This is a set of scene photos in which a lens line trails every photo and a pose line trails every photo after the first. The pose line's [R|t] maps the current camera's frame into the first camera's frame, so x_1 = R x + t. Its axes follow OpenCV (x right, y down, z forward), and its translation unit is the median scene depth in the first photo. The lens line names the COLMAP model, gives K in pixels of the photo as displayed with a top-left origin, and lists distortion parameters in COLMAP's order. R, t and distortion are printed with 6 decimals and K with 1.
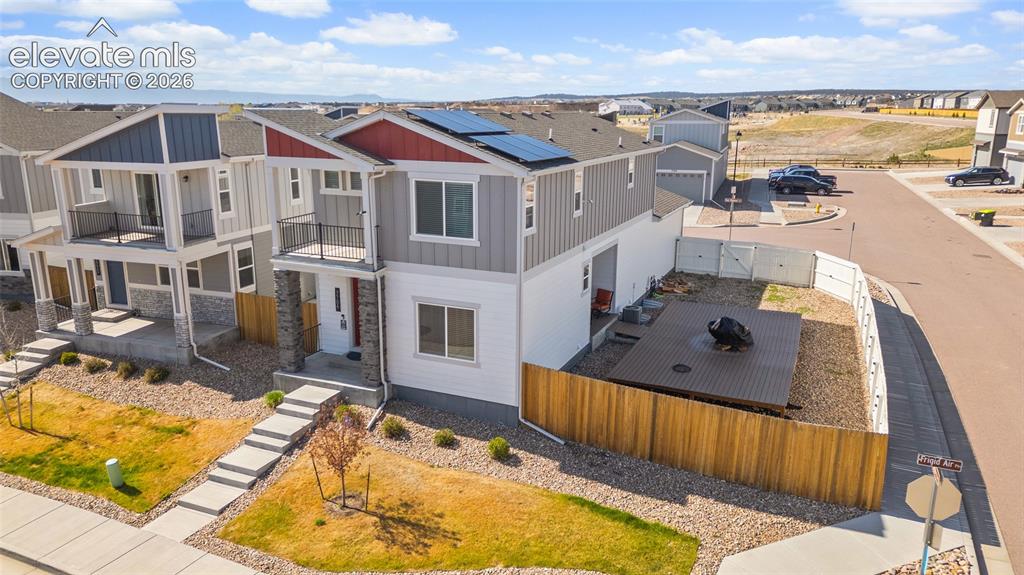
lens RADIAL K [[728.9, 0, 506.2], [0, 728.9, 287.4], [0, 0, 1]] dist [0.051816, -0.037212]
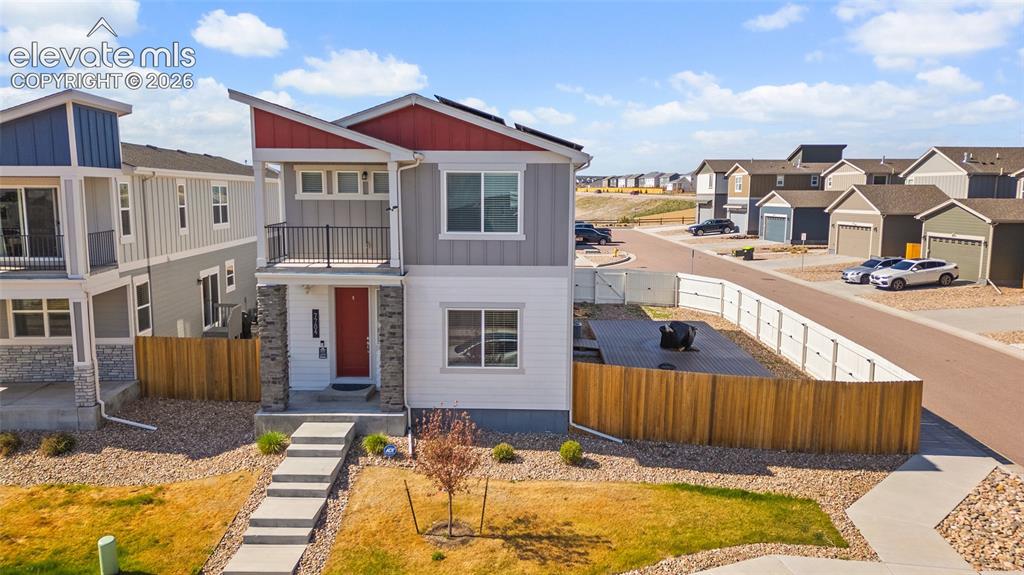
lens RADIAL K [[728.9, 0, 511.4], [0, 728.9, 286.2], [0, 0, 1]] dist [0.051816, -0.037212]
pose [[0.923505, -0.048016, 0.380569, -0.394116], [0.089533, 0.991712, -0.092143, 0.083509], [-0.372991, 0.119168, 0.920150, 0.142656]]
